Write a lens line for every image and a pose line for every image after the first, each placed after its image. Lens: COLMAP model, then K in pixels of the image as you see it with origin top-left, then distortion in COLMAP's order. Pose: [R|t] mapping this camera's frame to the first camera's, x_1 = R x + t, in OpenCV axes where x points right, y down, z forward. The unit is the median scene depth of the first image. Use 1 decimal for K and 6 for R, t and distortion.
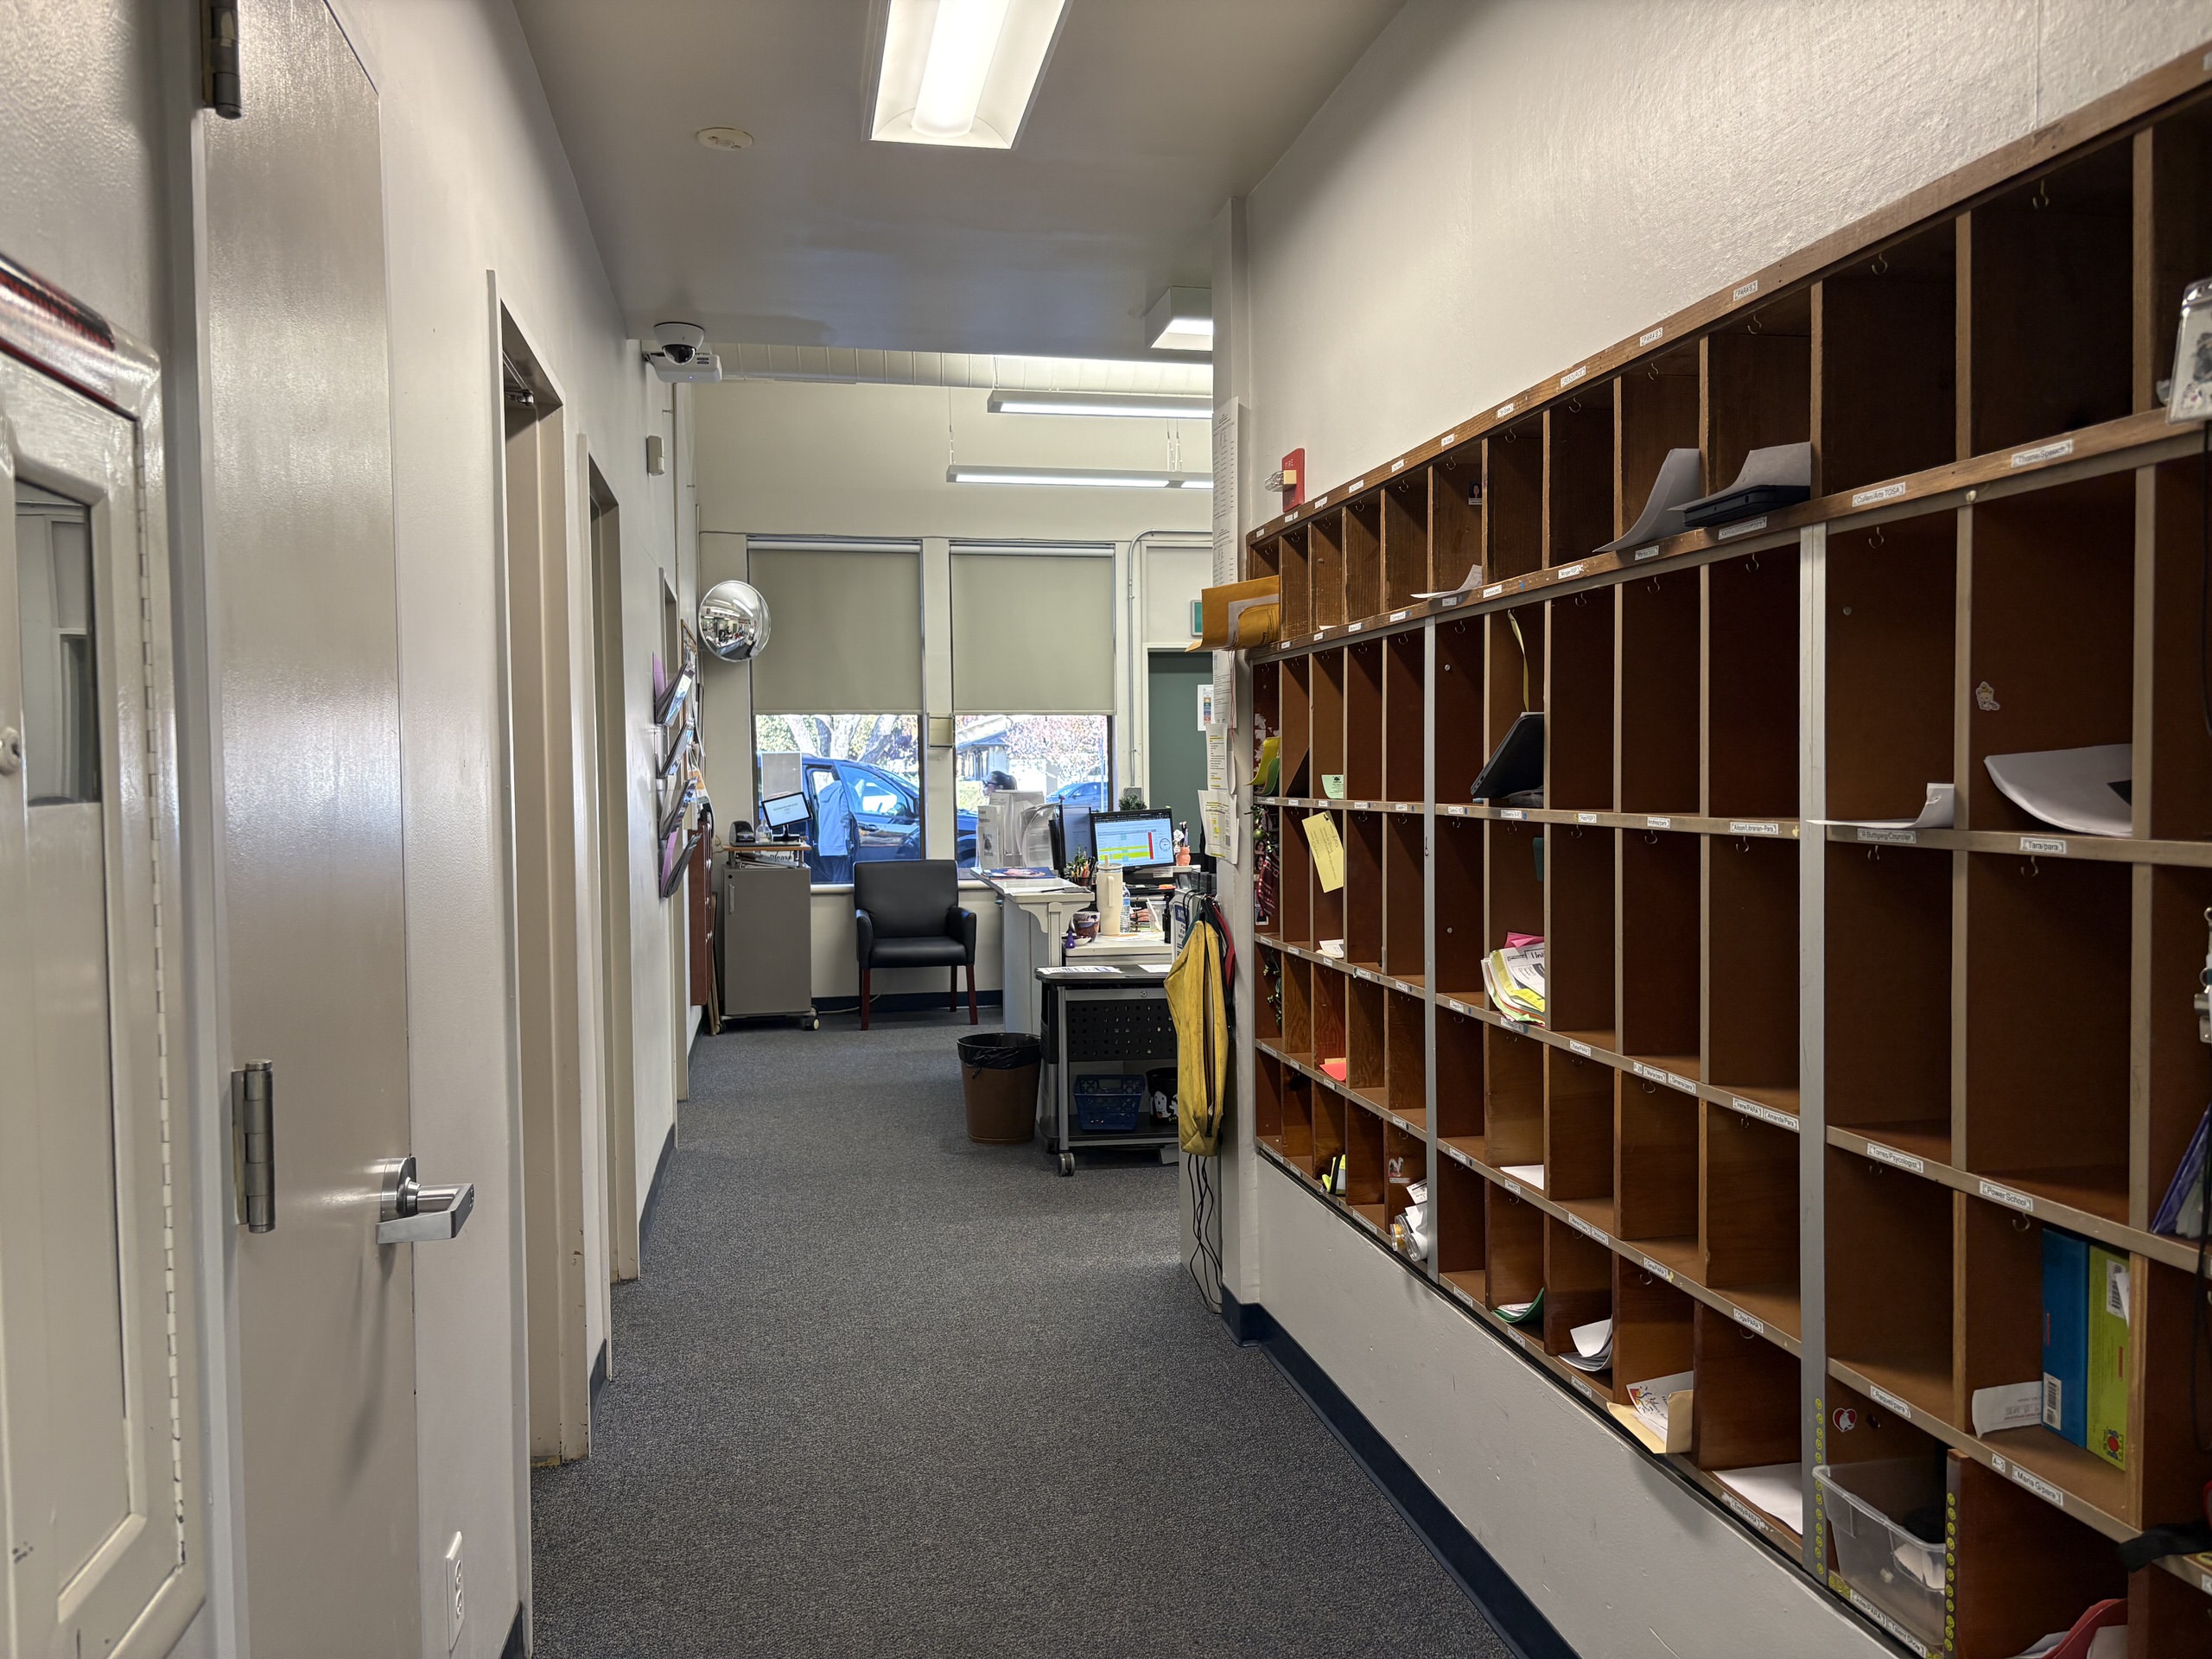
lens RADIAL K [[1644.2, 0, 1103.9], [0, 1644.2, 824.9], [0, 0, 1]] dist [-0.001652, -0.002572]
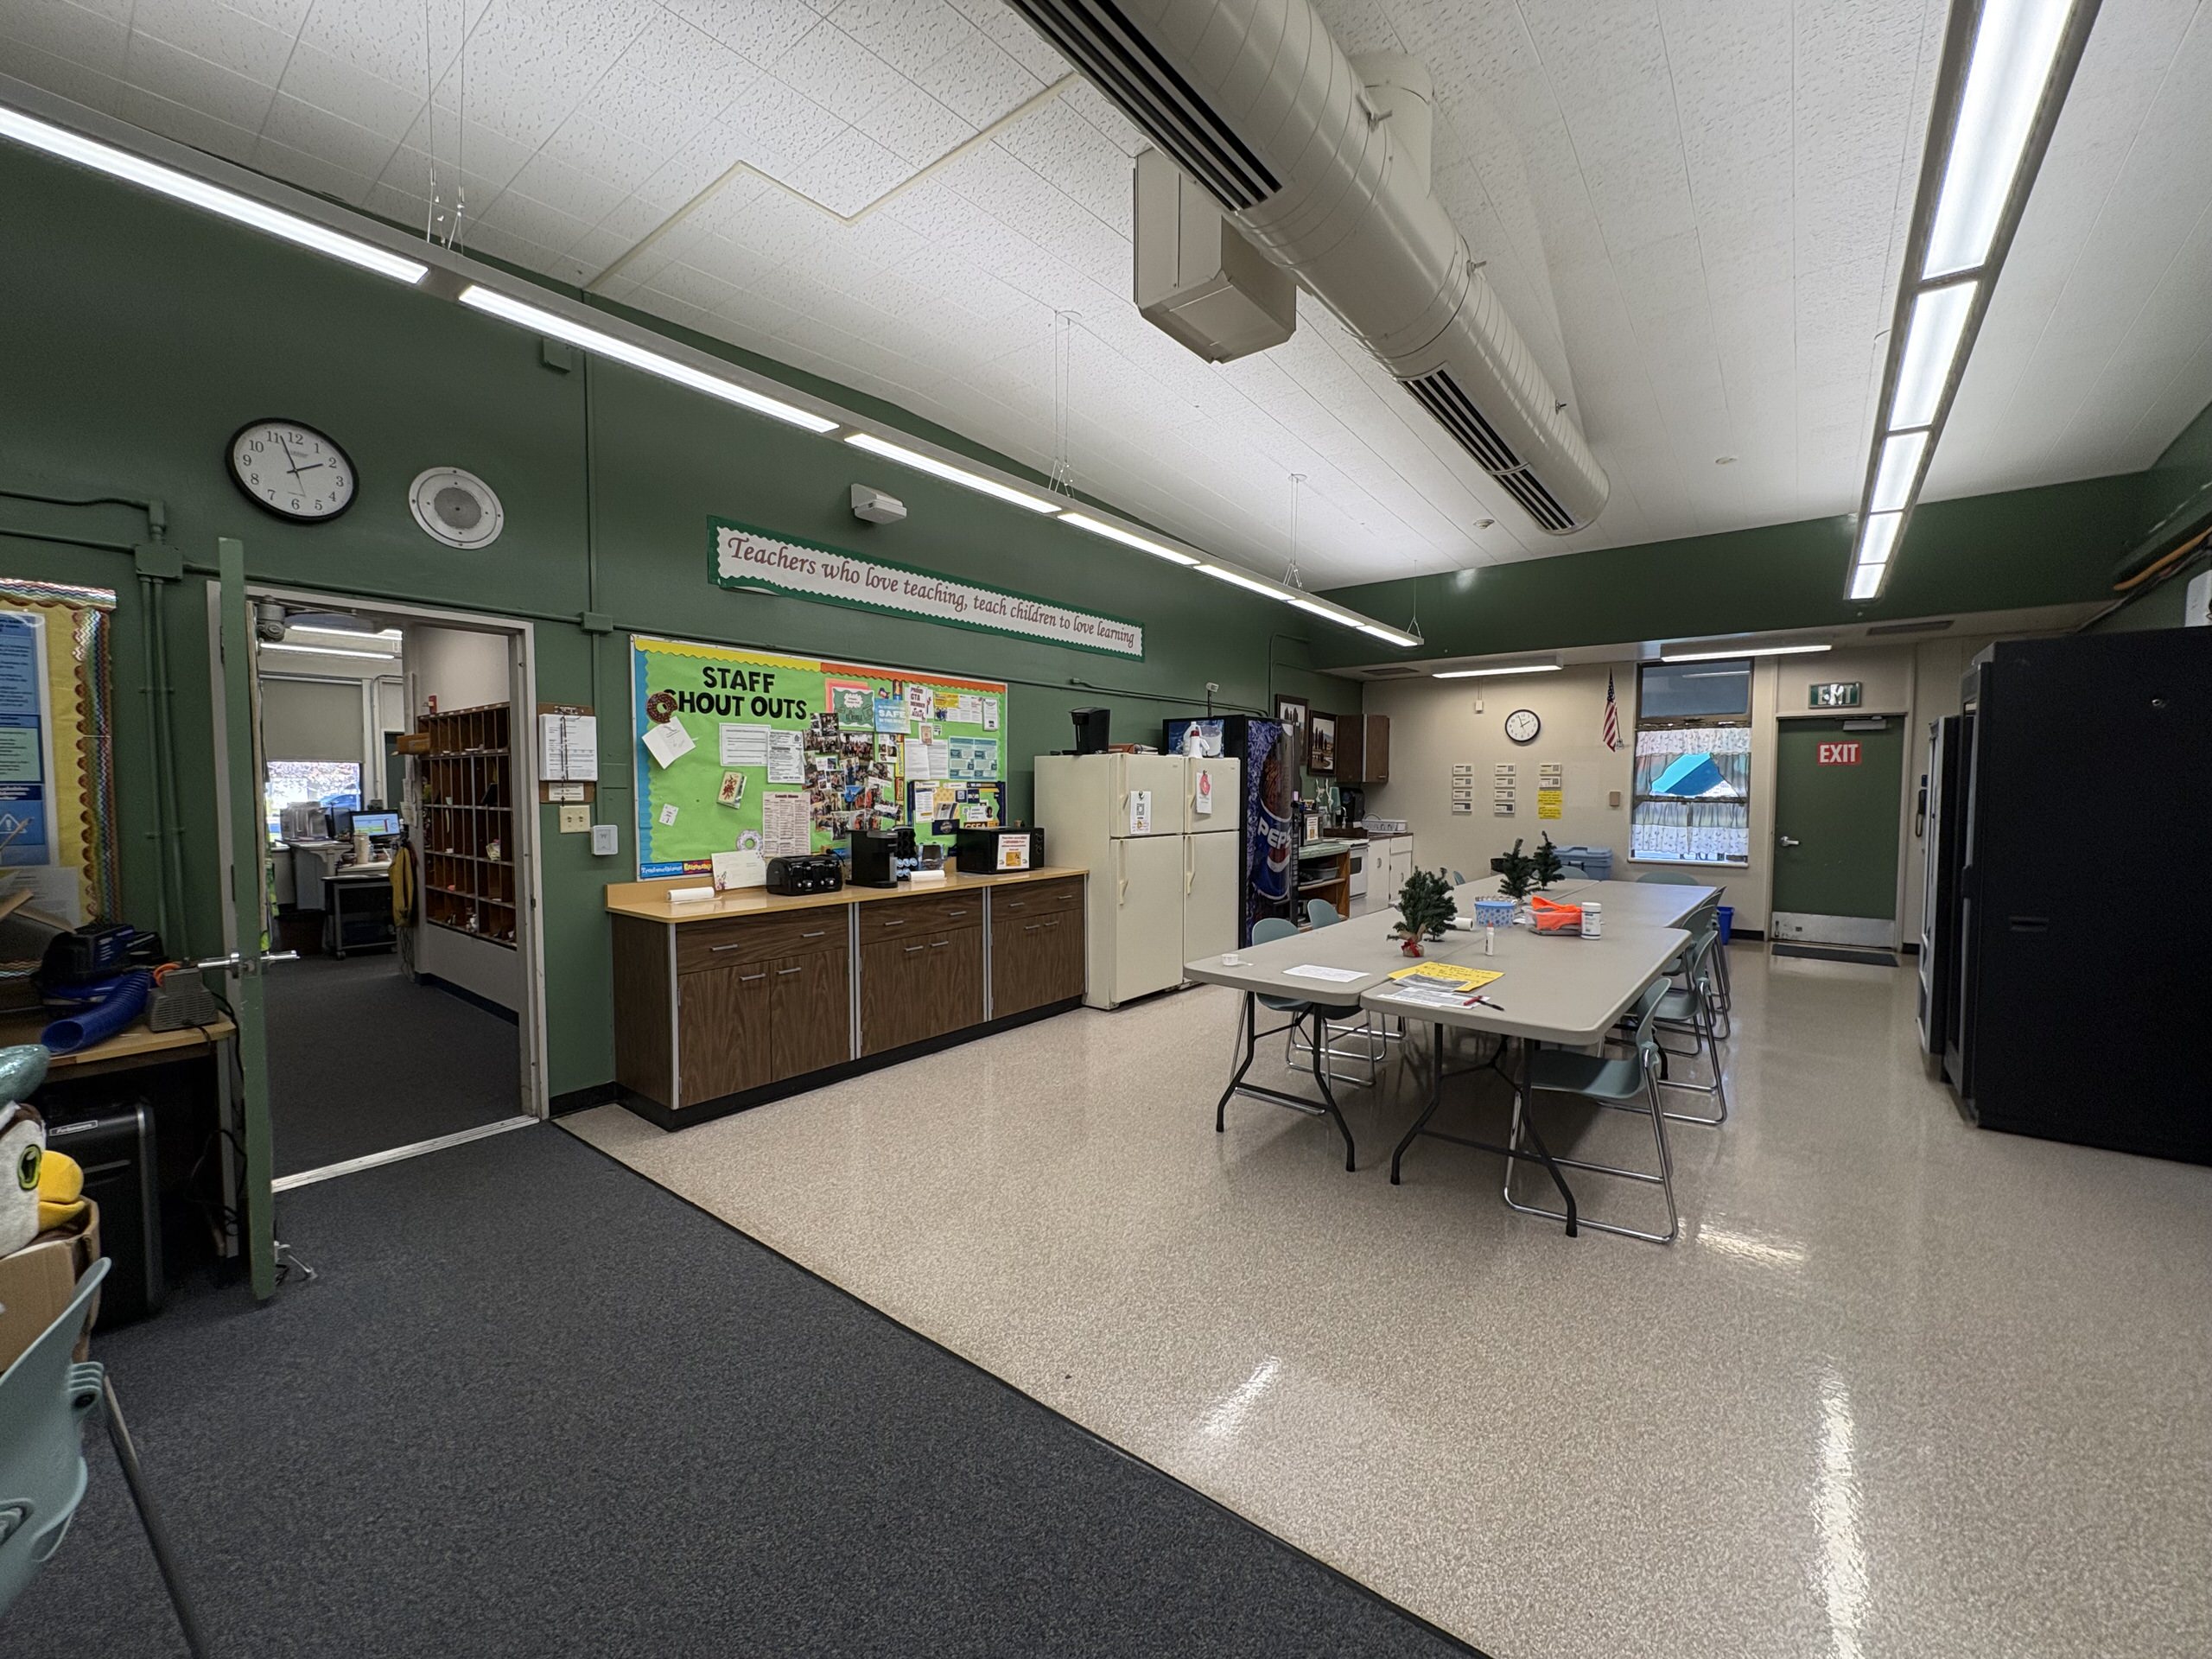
lens RADIAL K [[897.7, 0, 1105.9], [0, 897.7, 811.4], [0, 0, 1]] dist [-0.001991, 0.000126]
pose [[0.767686, -0.015704, 0.640634, 0.000105], [0.017764, 0.999837, 0.003223, 0.008626], [-0.640580, 0.008906, 0.767839, -0.685701]]
